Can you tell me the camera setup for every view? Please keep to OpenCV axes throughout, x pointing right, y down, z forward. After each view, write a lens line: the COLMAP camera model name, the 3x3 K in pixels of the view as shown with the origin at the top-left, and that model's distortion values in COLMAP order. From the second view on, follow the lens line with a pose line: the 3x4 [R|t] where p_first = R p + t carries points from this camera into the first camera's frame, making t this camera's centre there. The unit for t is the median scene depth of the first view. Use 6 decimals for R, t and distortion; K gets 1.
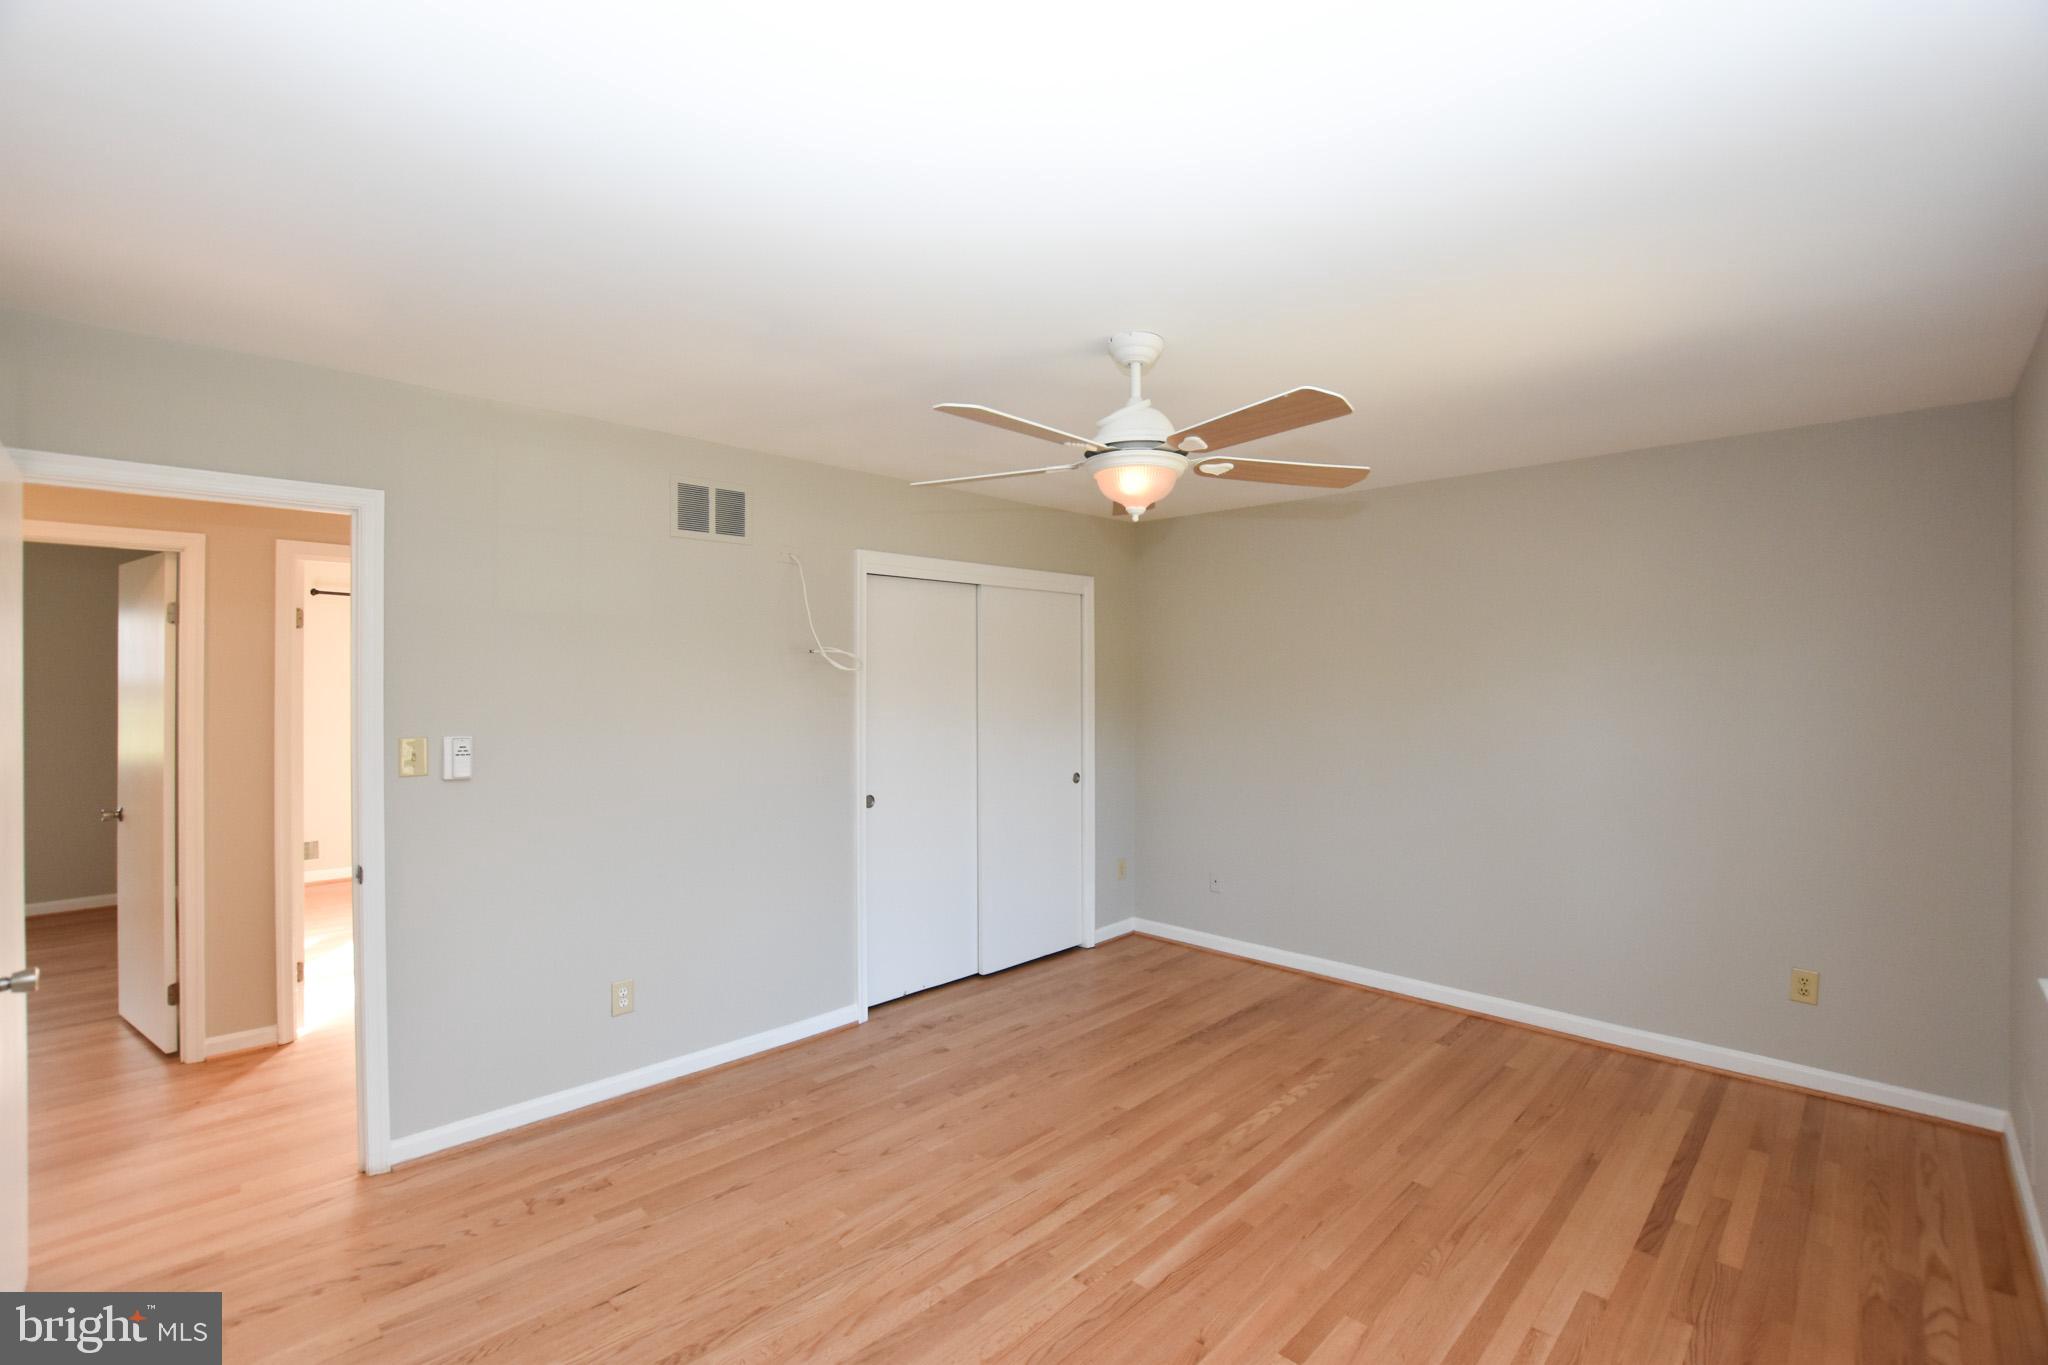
lens RADIAL K [[902.5, 0, 1031.5], [0, 902.5, 678.2], [0, 0, 1]] dist [-0.032671, 0.003135]
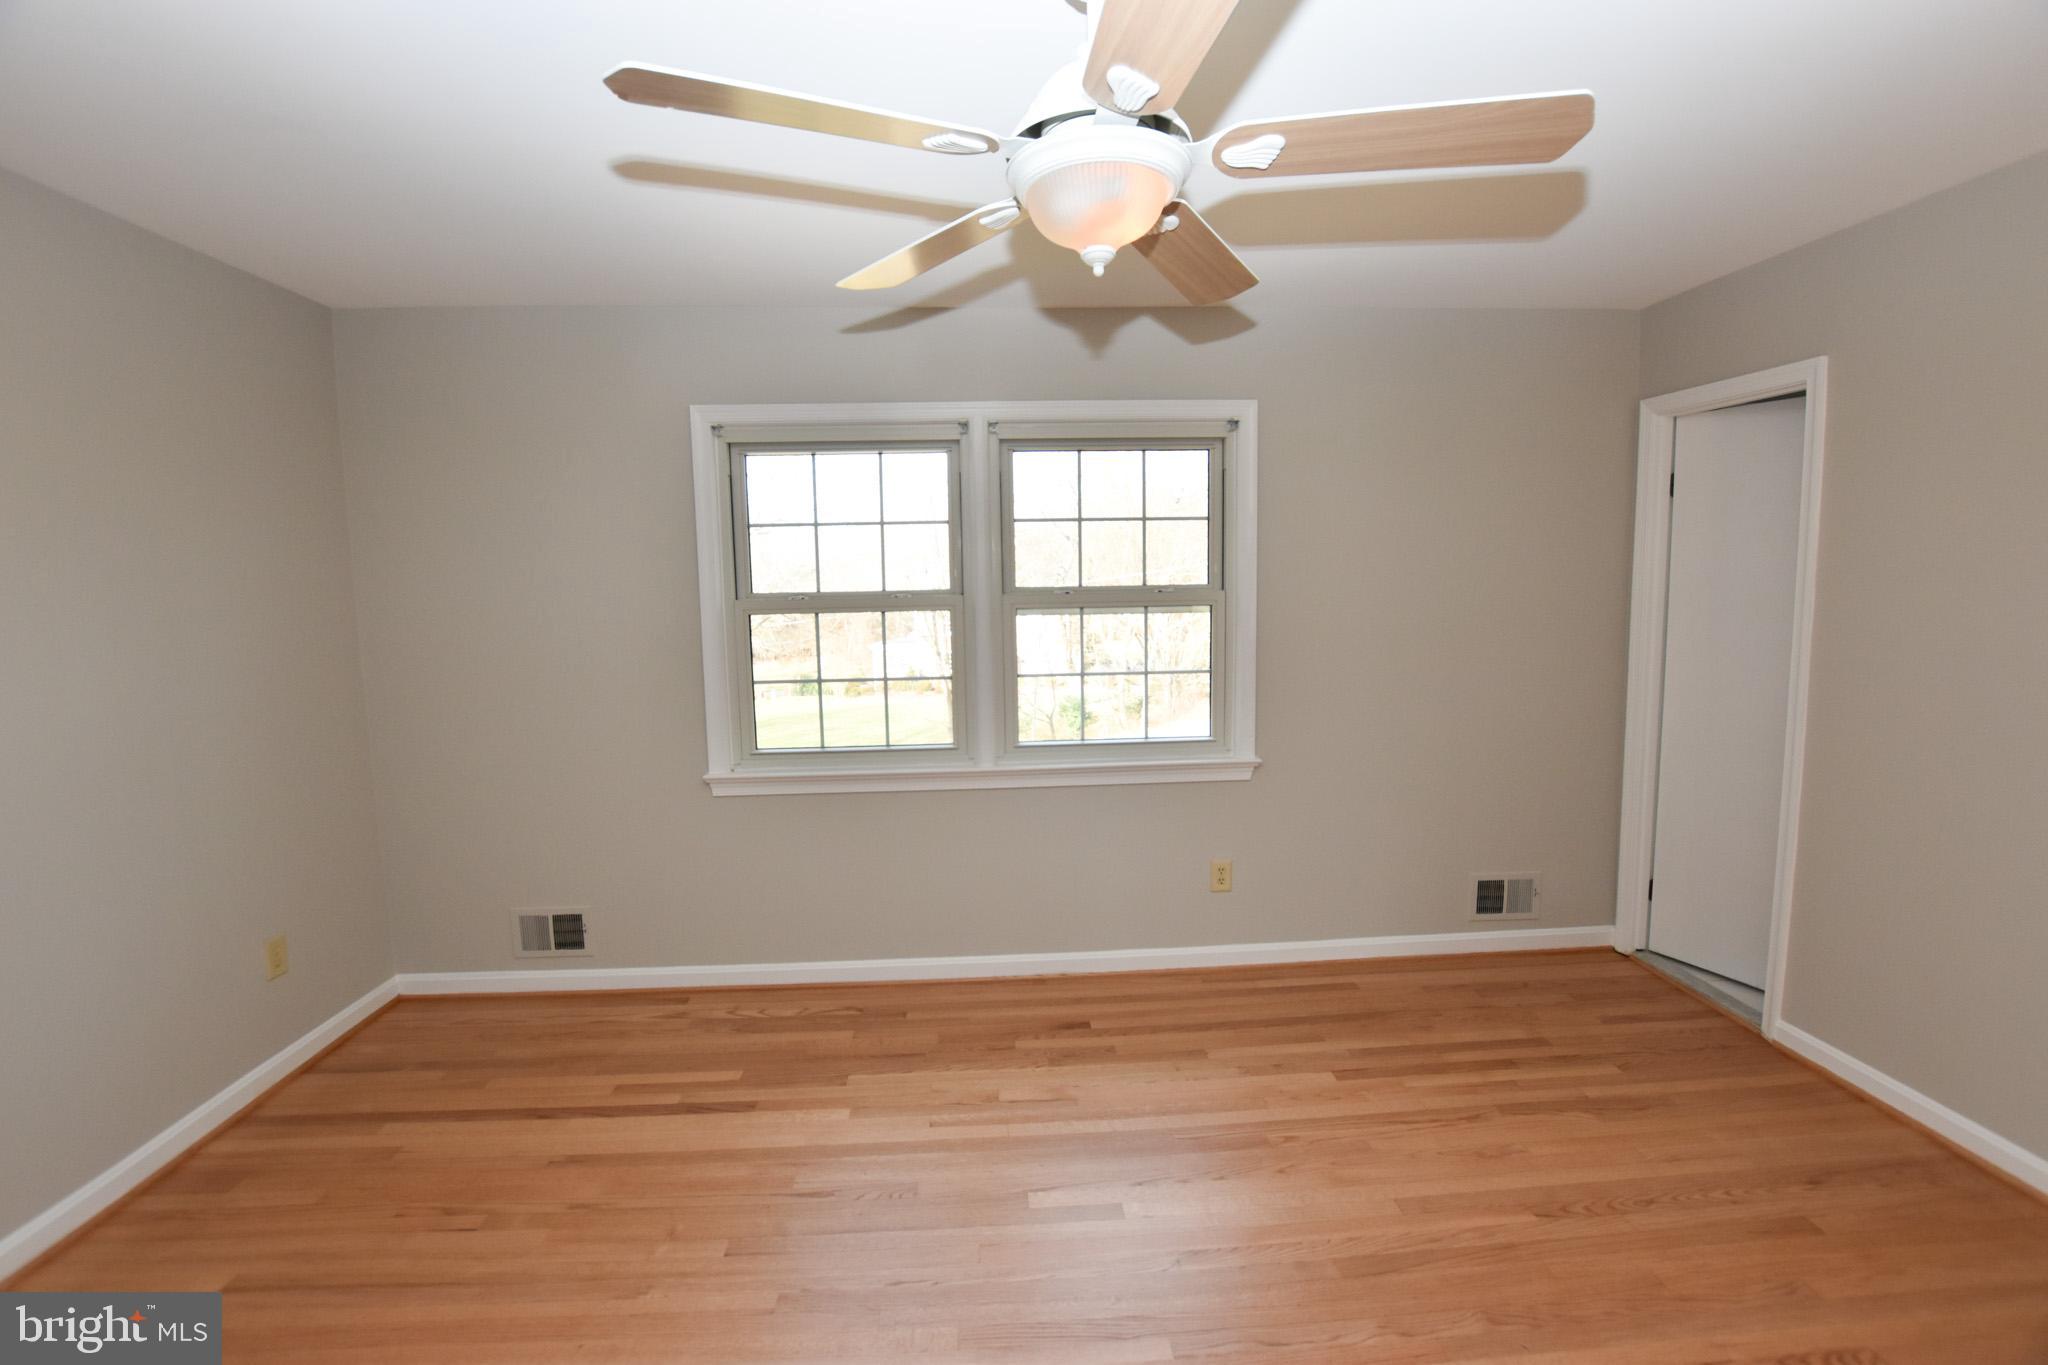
lens RADIAL K [[902.5, 0, 1031.5], [0, 902.5, 678.2], [0, 0, 1]] dist [-0.032671, 0.003135]
pose [[-0.741510, -0.058559, 0.668381, -0.245046], [0.014379, 0.994568, 0.103090, 0.020226], [-0.670787, 0.086053, -0.736640, 1.456743]]
